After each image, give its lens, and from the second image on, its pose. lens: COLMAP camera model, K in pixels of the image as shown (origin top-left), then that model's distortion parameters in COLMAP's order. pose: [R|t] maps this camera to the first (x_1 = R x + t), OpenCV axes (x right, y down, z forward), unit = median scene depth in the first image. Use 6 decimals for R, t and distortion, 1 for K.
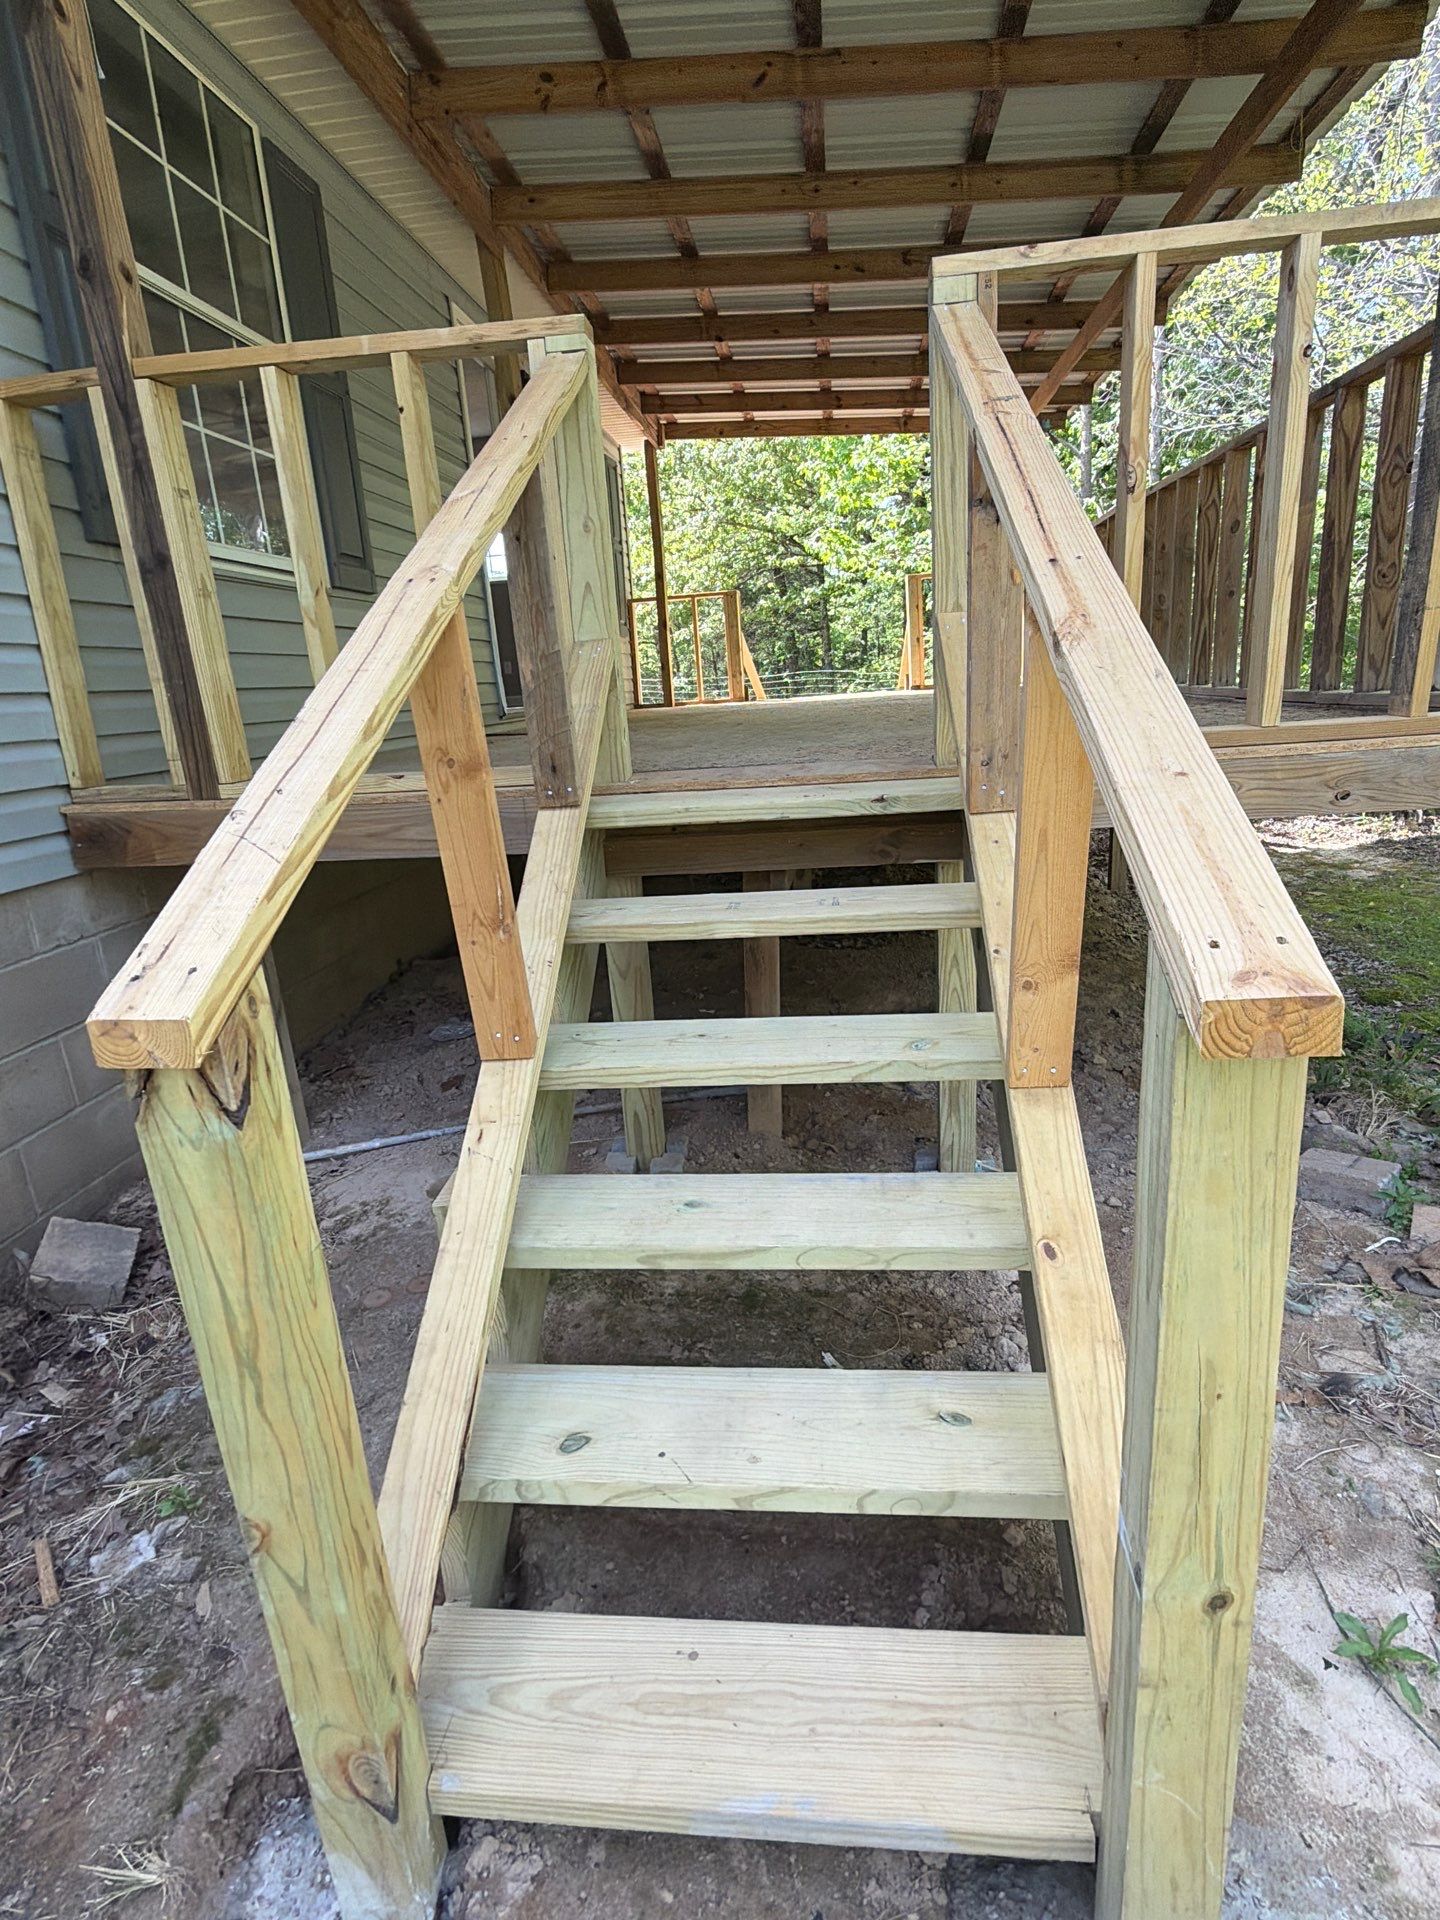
lens RADIAL K [[990.2, 0, 720.0], [0, 990.2, 960.0], [0, 0, 1]] dist [-0.003600, 0.000911]
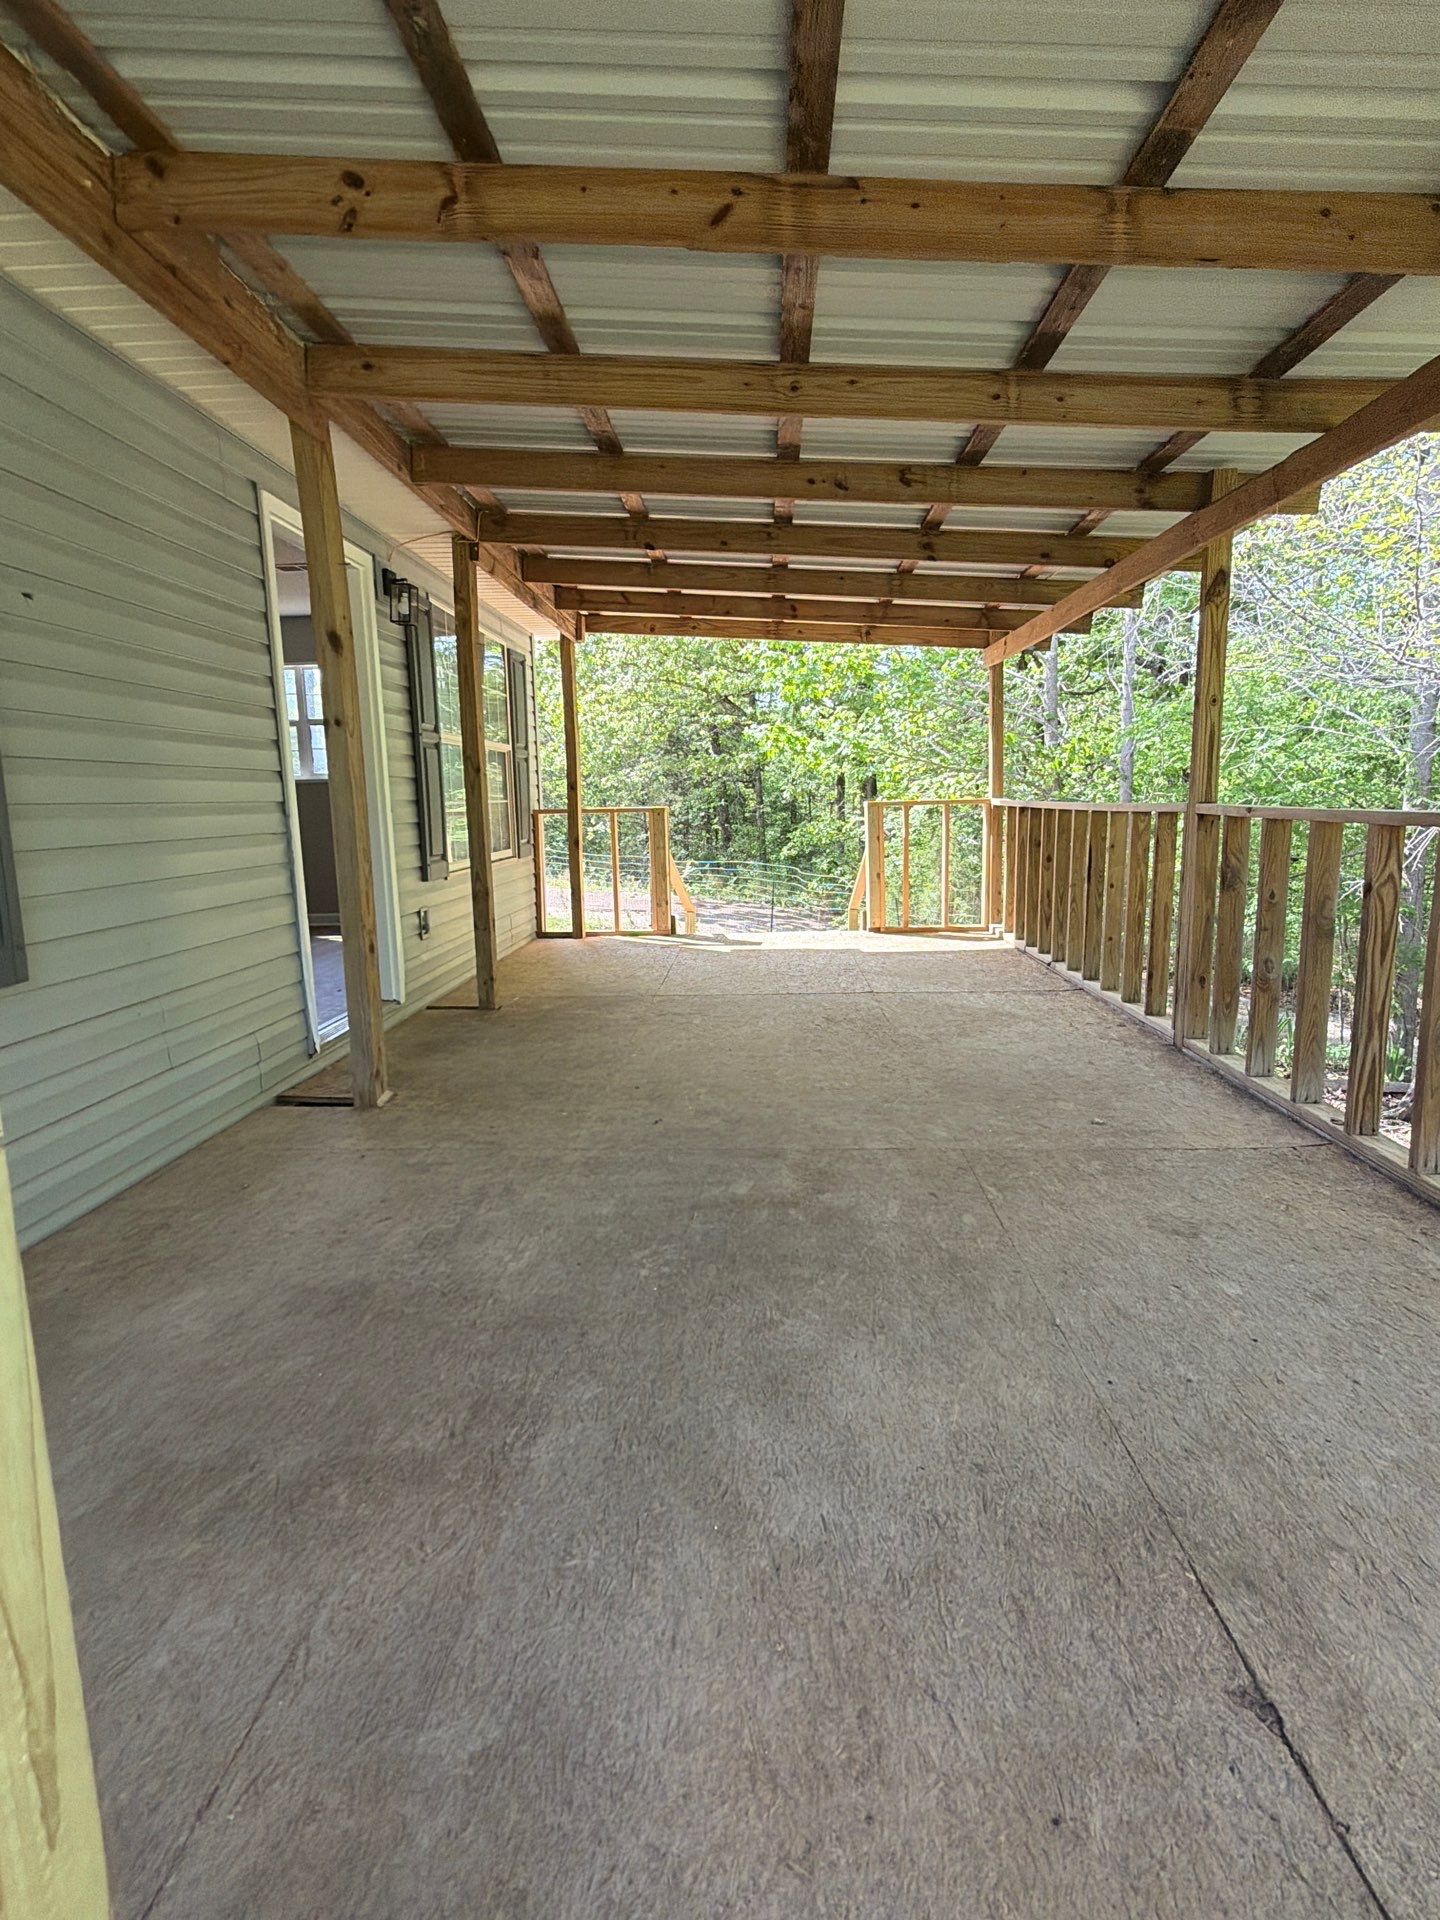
lens RADIAL K [[990.2, 0, 720.0], [0, 990.2, 960.0], [0, 0, 1]] dist [-0.003600, 0.000911]
pose [[0.996511, 0.034796, 0.075865, 0.009221], [-0.025790, 0.992842, -0.116614, -0.318775], [-0.079379, 0.114251, 0.990276, 0.389821]]
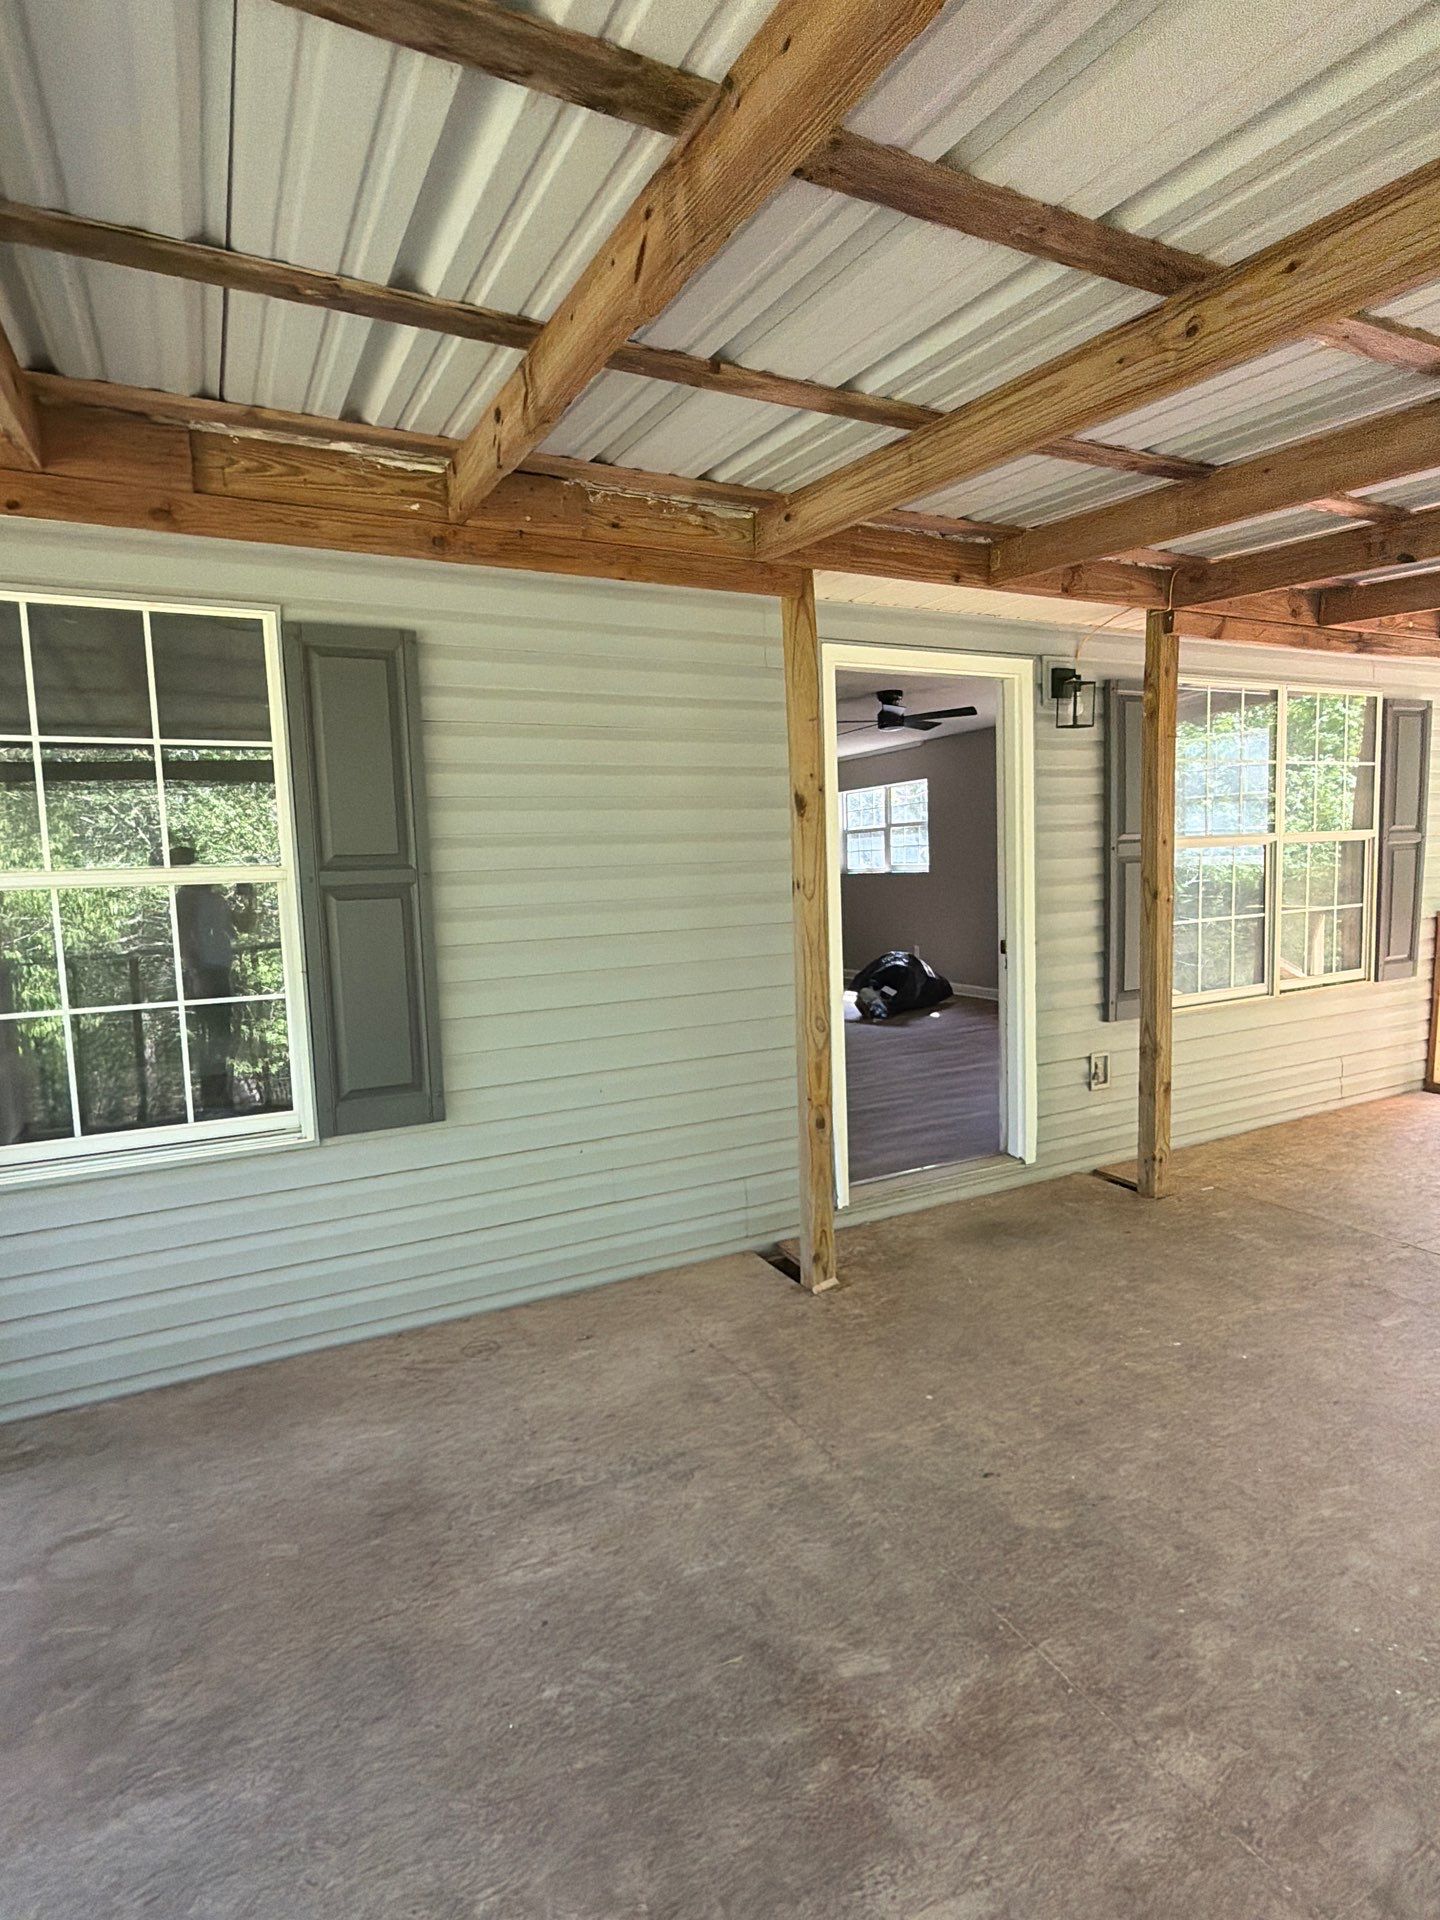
lens RADIAL K [[990.2, 0, 720.0], [0, 990.2, 960.0], [0, 0, 1]] dist [-0.003600, 0.000911]
pose [[0.554400, 0.126995, -0.822504, 0.343925], [-0.225519, 0.974238, -0.001585, -0.517811], [0.801113, 0.186369, 0.568757, 0.705359]]
